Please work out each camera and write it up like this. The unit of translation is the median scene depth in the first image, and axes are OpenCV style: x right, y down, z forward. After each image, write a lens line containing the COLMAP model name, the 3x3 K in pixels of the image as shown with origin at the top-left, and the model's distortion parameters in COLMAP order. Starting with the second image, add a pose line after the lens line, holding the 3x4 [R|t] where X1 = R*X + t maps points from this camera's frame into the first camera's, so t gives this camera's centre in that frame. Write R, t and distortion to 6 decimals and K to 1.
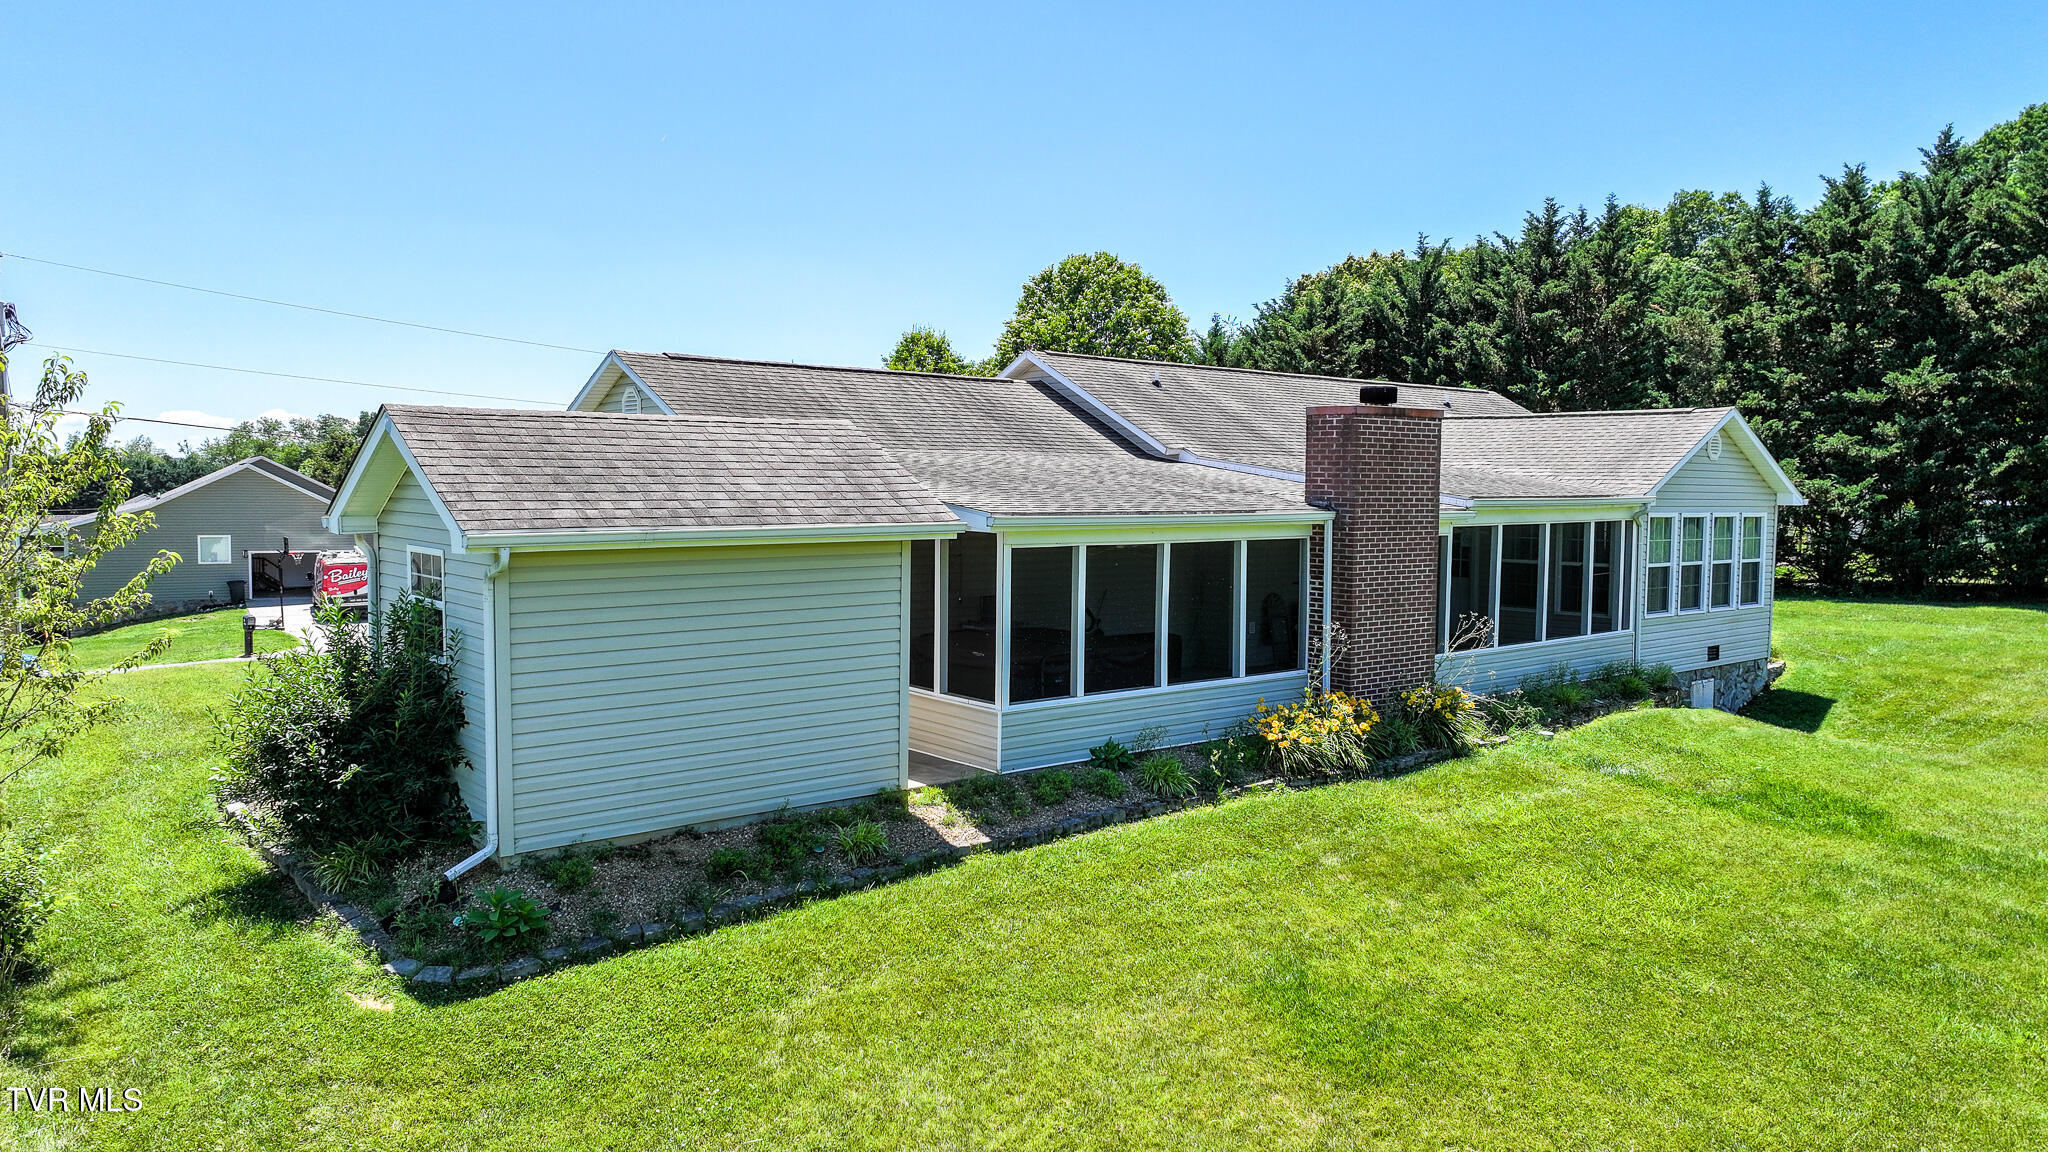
lens RADIAL K [[1446.8, 0, 1036.5], [0, 1446.8, 570.2], [0, 0, 1]] dist [0.007928, -0.001695]
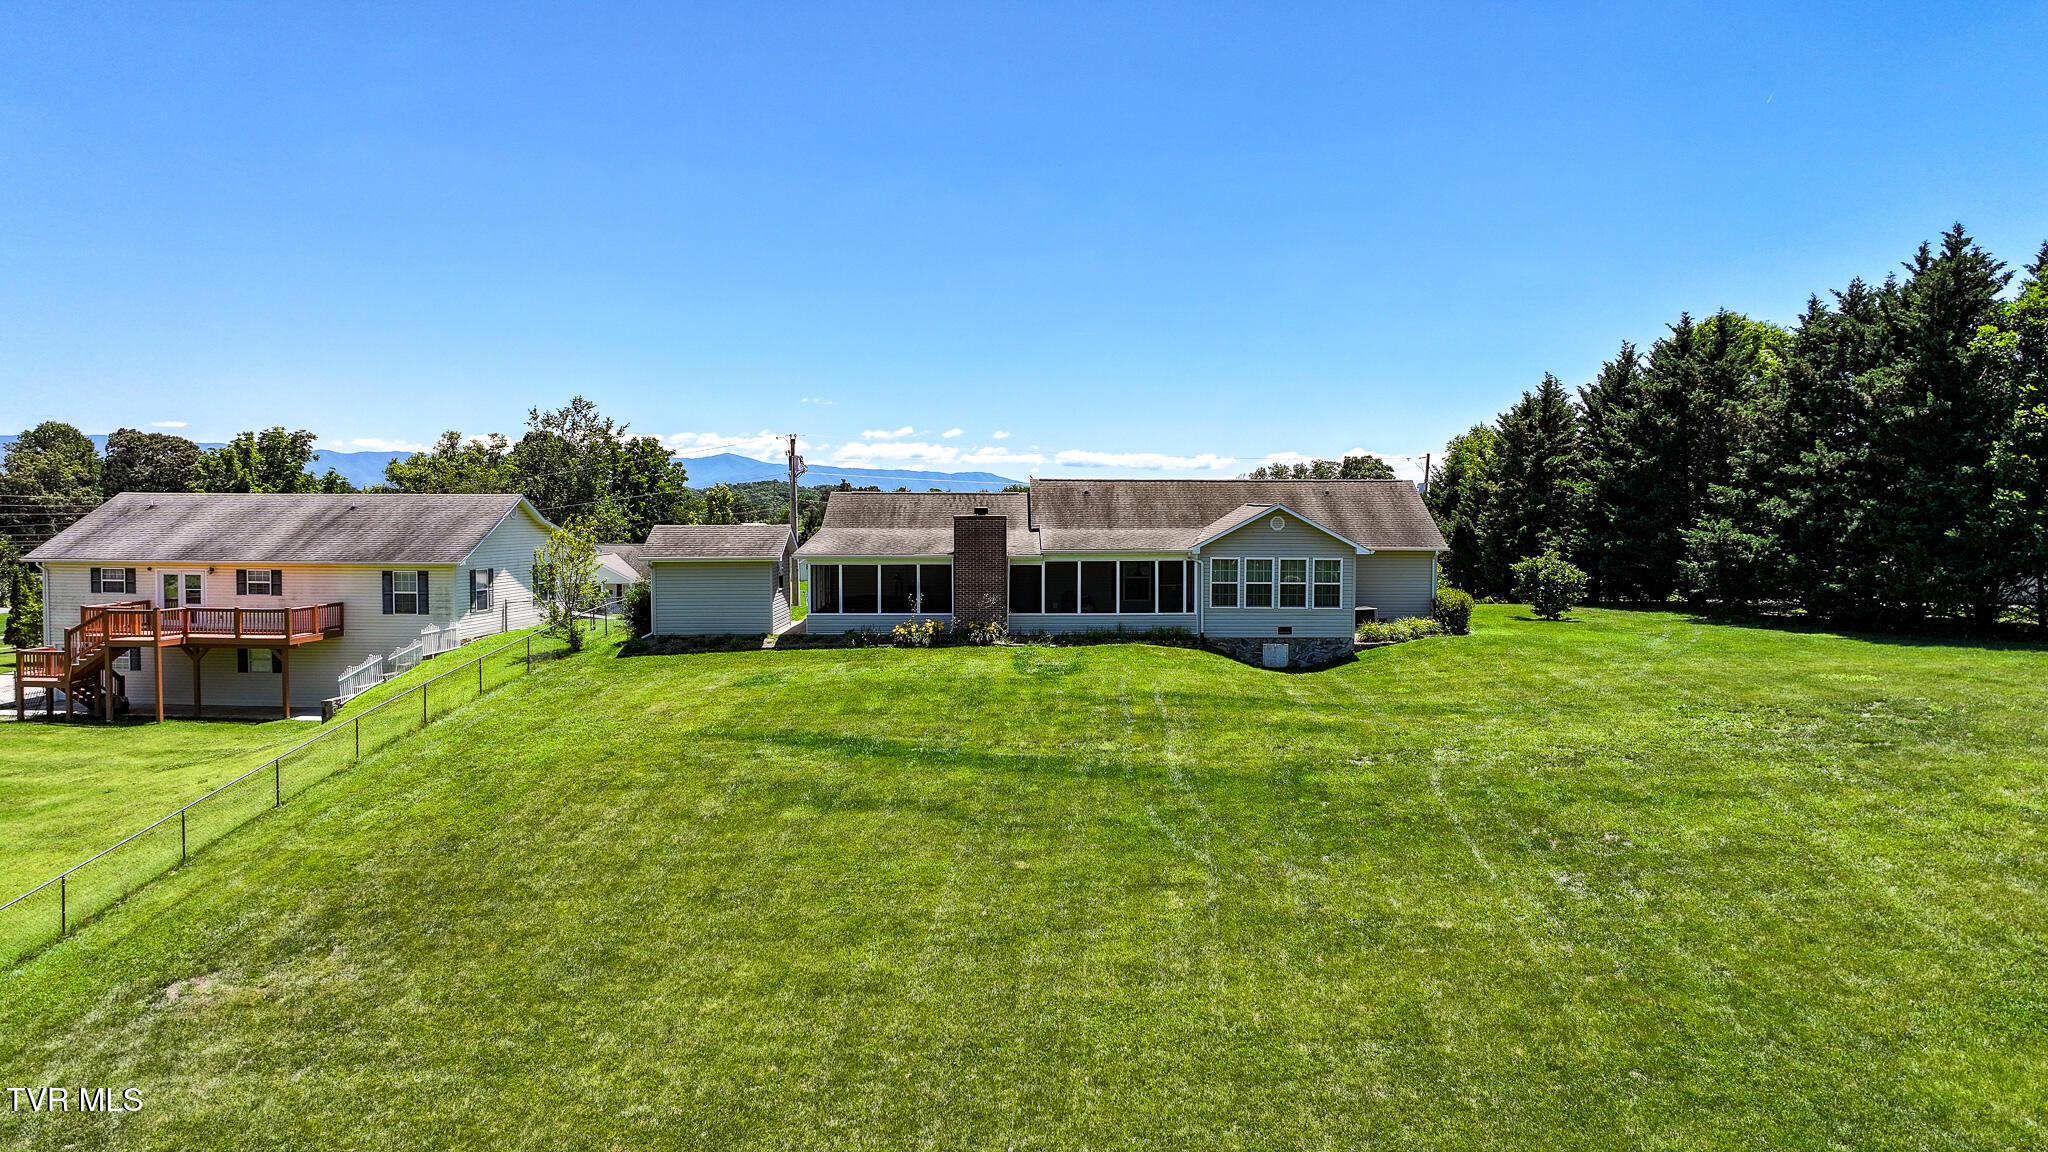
lens RADIAL K [[1446.8, 0, 1036.5], [0, 1446.8, 570.2], [0, 0, 1]] dist [0.007928, -0.001695]
pose [[0.761841, 0.019922, -0.647458, 1.450575], [-0.033464, 0.999403, -0.008625, 0.004731], [0.646900, 0.028238, 0.762052, -0.674709]]
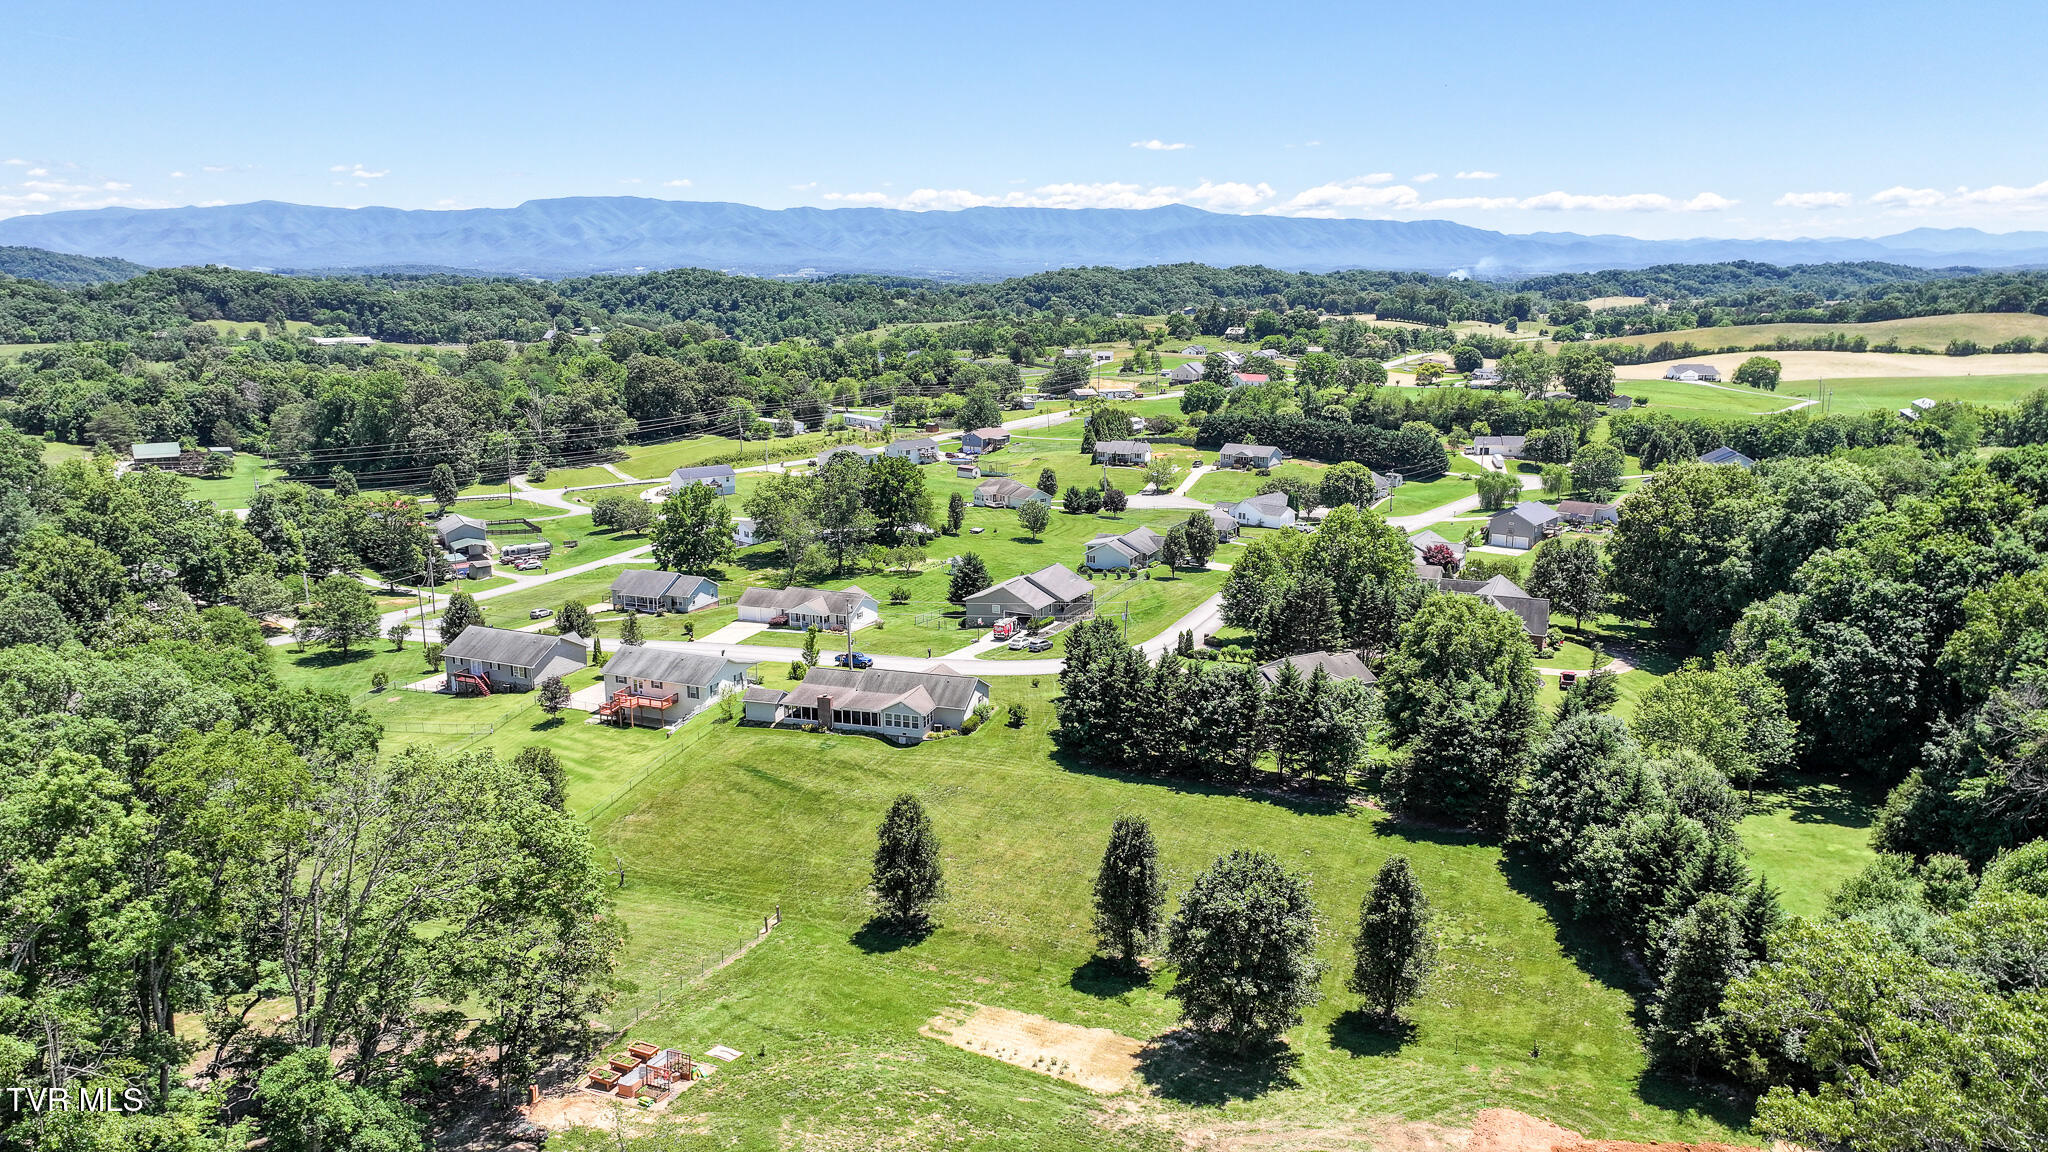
lens RADIAL K [[1446.8, 0, 1036.5], [0, 1446.8, 570.2], [0, 0, 1]] dist [0.007928, -0.001695]
pose [[0.531519, 0.169099, -0.829996, 6.351318], [-0.044074, 0.984064, 0.172264, -1.913581], [0.845899, -0.054981, 0.530502, -2.066662]]
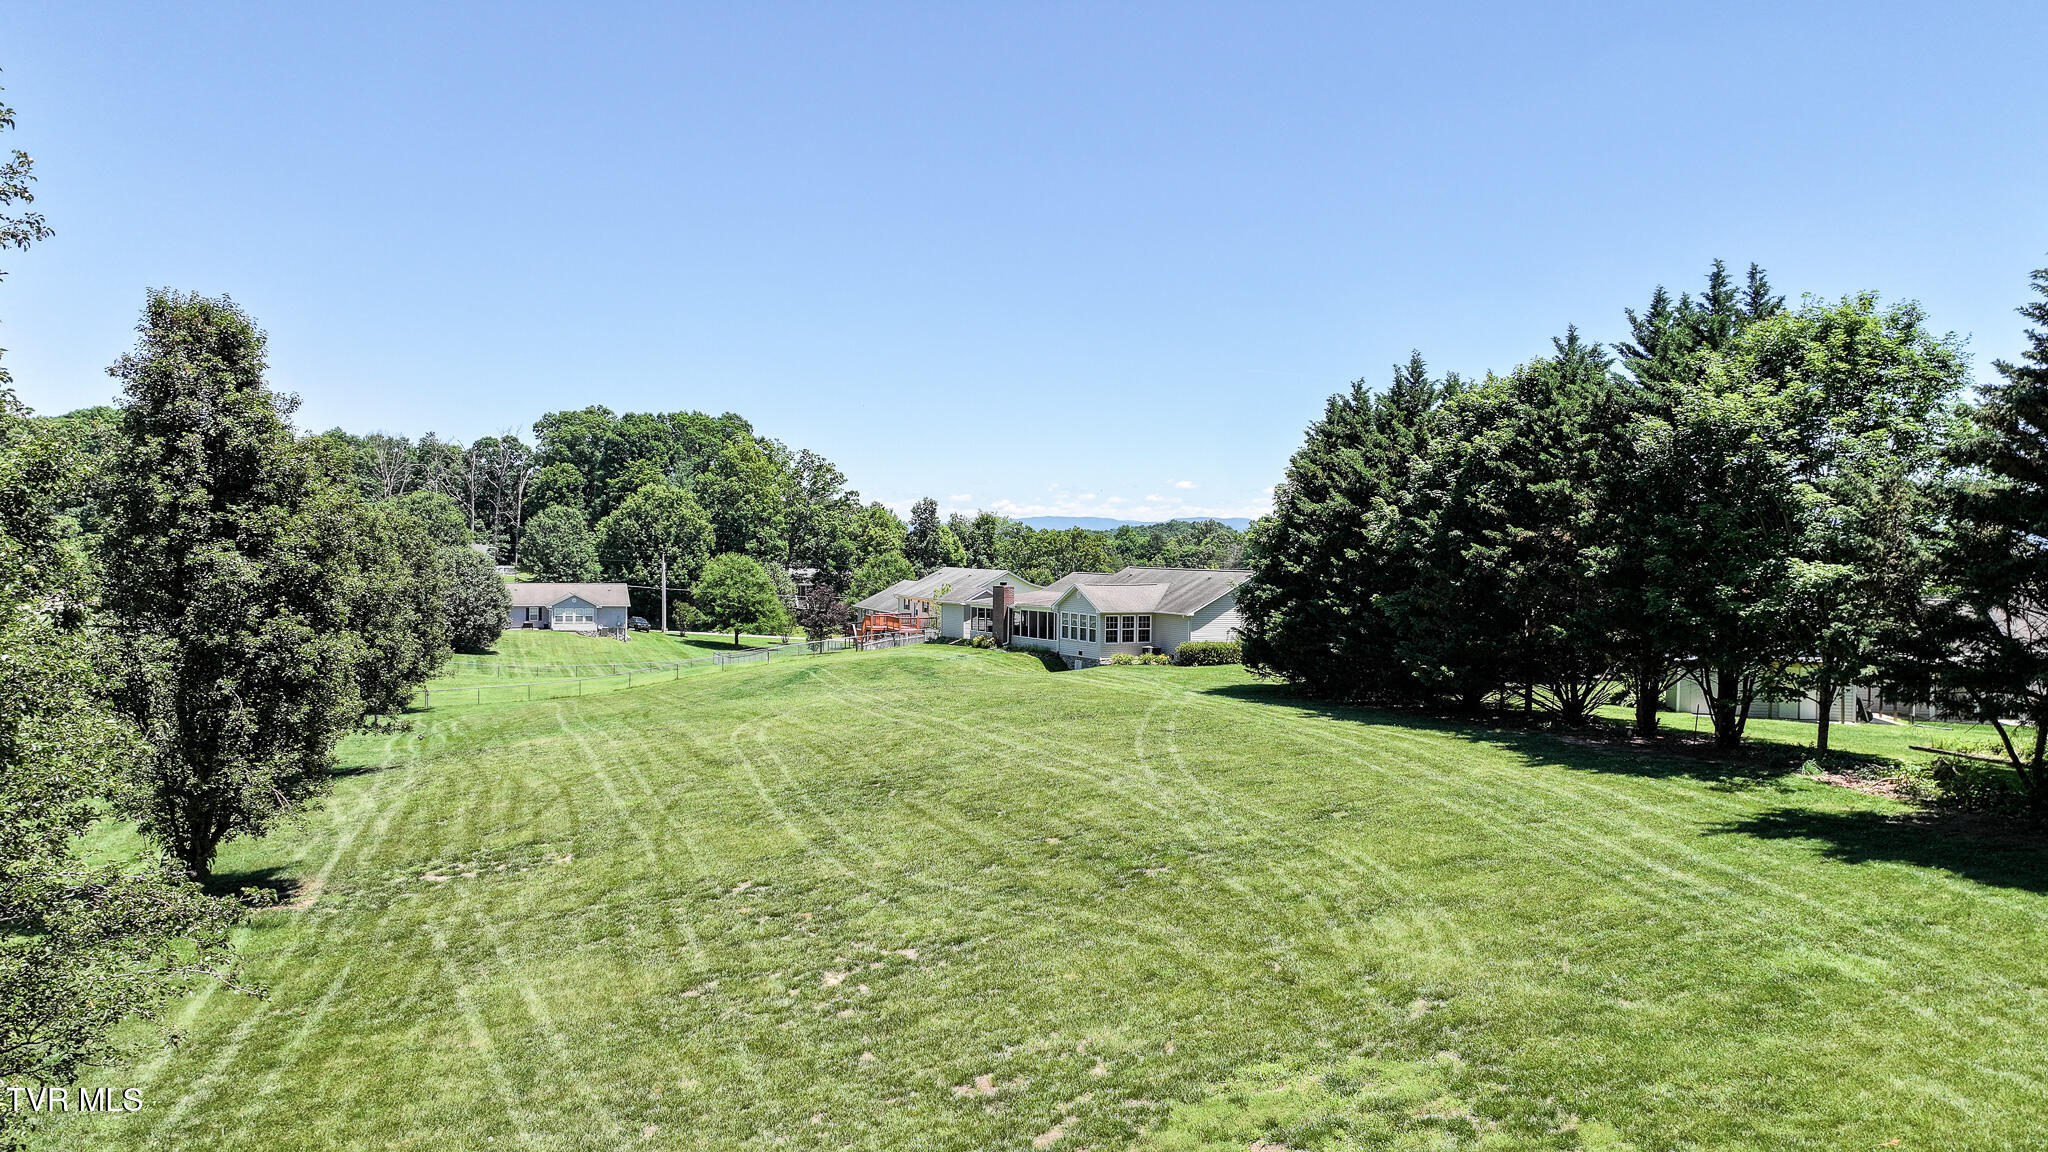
lens RADIAL K [[1446.8, 0, 1036.5], [0, 1446.8, 570.2], [0, 0, 1]] dist [0.007928, -0.001695]
pose [[-0.220893, -0.000846, -0.975298, 3.952691], [-0.076310, 0.996949, 0.016419, -0.195624], [0.972308, 0.078052, -0.220284, 1.657527]]
